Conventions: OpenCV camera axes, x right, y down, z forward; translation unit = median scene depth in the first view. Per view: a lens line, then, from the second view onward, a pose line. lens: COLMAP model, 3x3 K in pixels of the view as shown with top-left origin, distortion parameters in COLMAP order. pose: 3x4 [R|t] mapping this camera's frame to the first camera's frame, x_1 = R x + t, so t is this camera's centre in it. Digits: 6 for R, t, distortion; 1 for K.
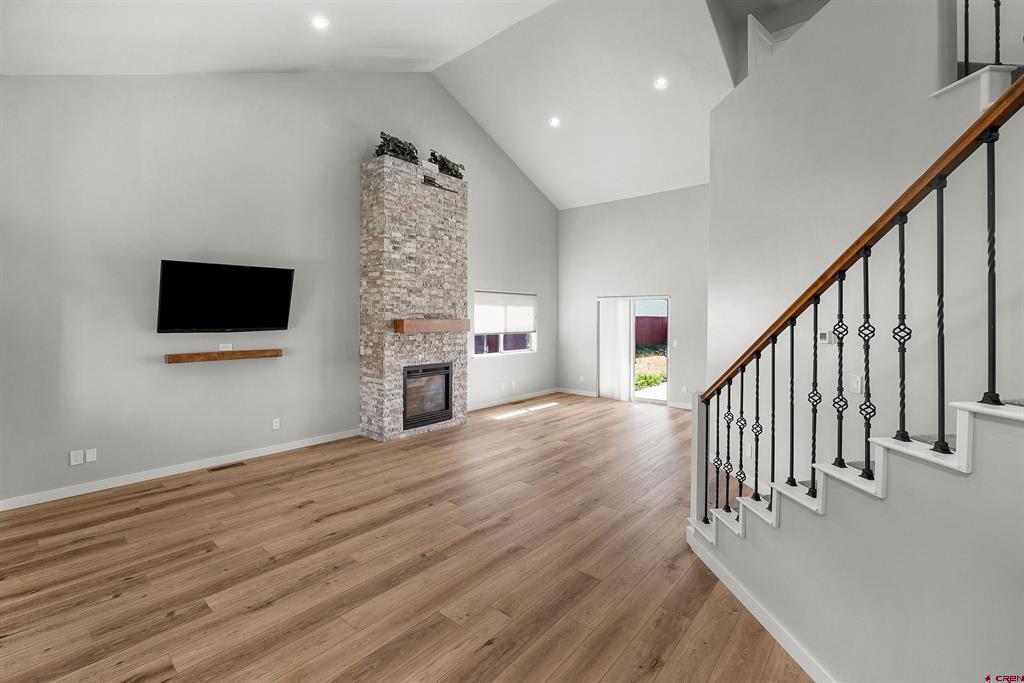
lens RADIAL K [[442.1, 0, 529.6], [0, 442.1, 319.8], [0, 0, 1]] dist [-0.001379, 0.000005]
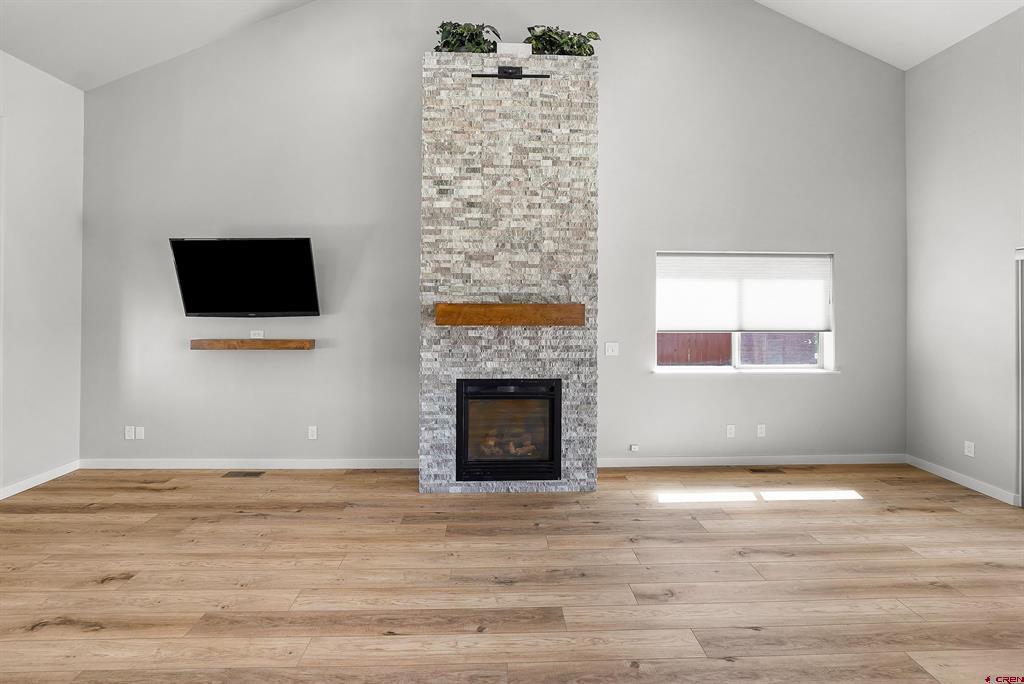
lens RADIAL K [[461.7, 0, 509.8], [0, 461.7, 296.4], [0, 0, 1]] dist [-0.010827, 0.000338]
pose [[0.655365, -0.007058, -0.755280, 0.252409], [-0.005633, 0.999883, -0.014232, -0.001876], [0.755292, 0.013582, 0.655248, 0.613933]]
